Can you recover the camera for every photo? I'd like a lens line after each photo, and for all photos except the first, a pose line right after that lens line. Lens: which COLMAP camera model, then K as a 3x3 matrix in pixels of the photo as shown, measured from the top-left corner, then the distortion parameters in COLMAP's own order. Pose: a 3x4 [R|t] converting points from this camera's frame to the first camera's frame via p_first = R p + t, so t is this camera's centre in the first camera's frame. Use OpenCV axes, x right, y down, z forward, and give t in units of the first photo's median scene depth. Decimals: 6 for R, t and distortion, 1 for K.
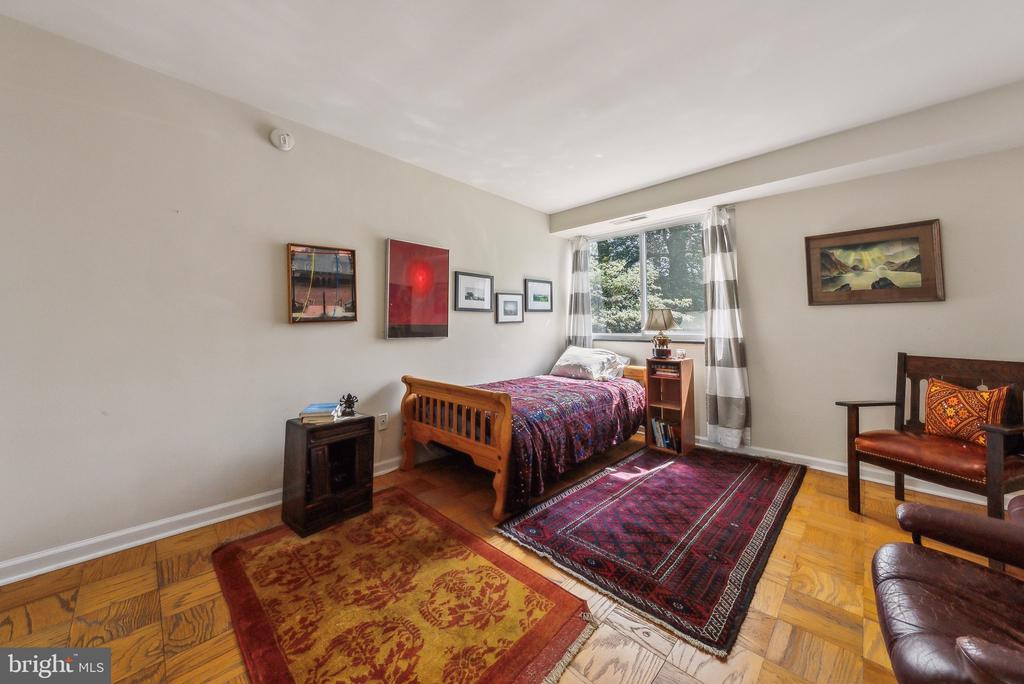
lens RADIAL K [[359.8, 0, 510.3], [0, 359.8, 303.2], [0, 0, 1]] dist [0.000931, 0.000118]
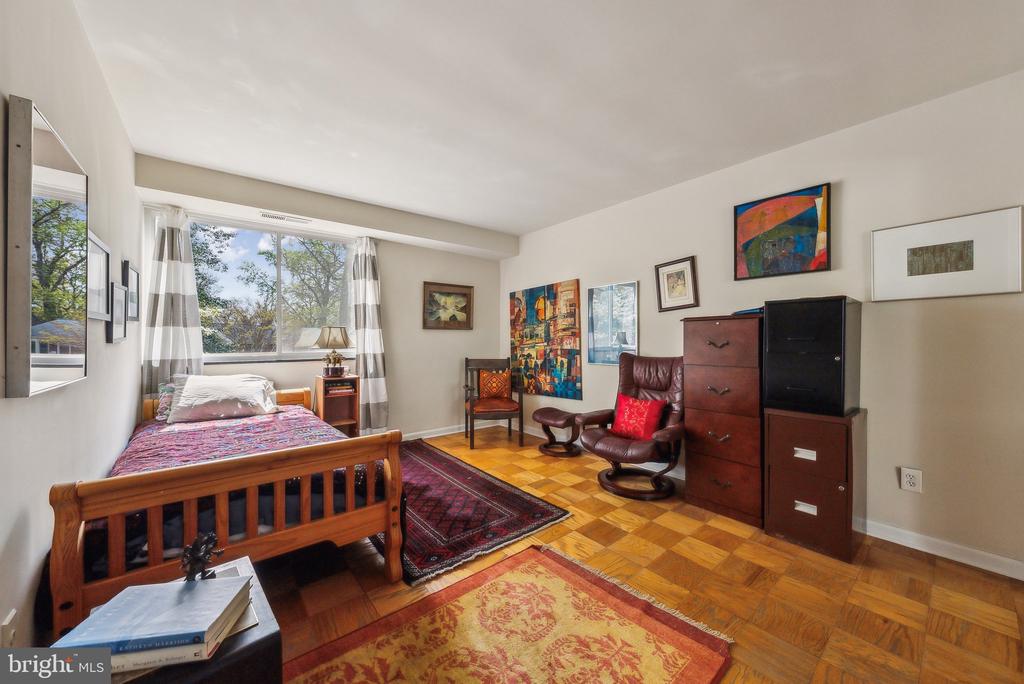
lens RADIAL K [[364.2, 0, 506.9], [0, 364.2, 344.4], [0, 0, 1]] dist [-0.001714, 0.000257]
pose [[0.135050, -0.015162, 0.990723, -0.613026], [-0.067021, 0.997453, 0.024401, 0.010354], [-0.988570, -0.069695, 0.133690, 0.493575]]
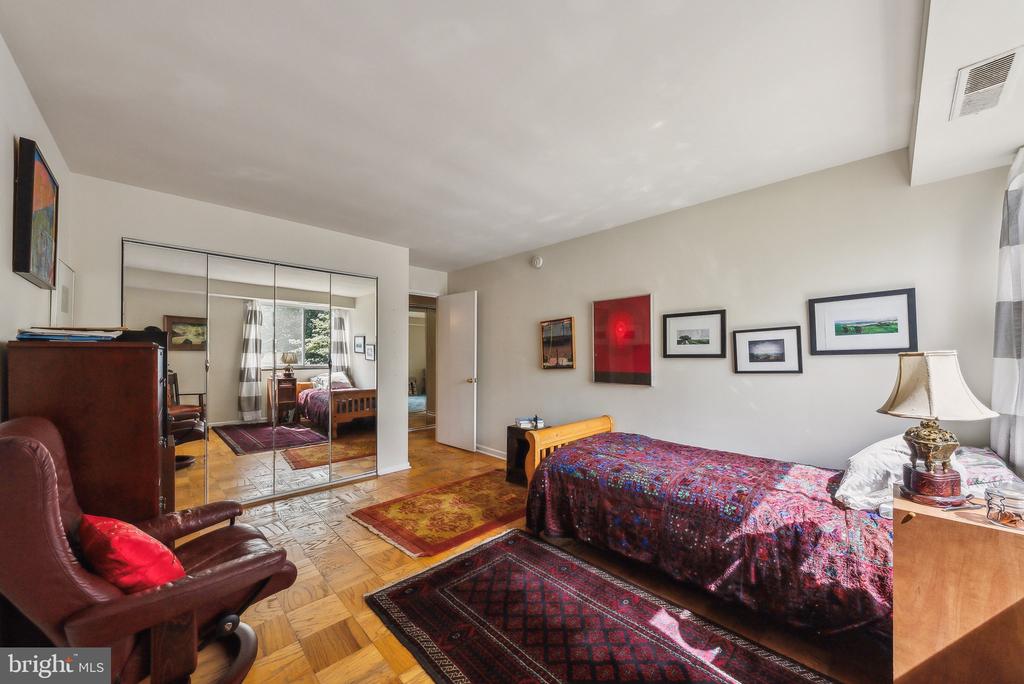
lens RADIAL K [[364.2, 0, 506.9], [0, 364.2, 344.4], [0, 0, 1]] dist [-0.001714, 0.000257]
pose [[-0.016625, -0.037198, -0.999170, 0.941500], [0.064952, 0.997157, -0.038203, -0.004760], [0.997750, -0.065533, -0.014161, 0.732484]]
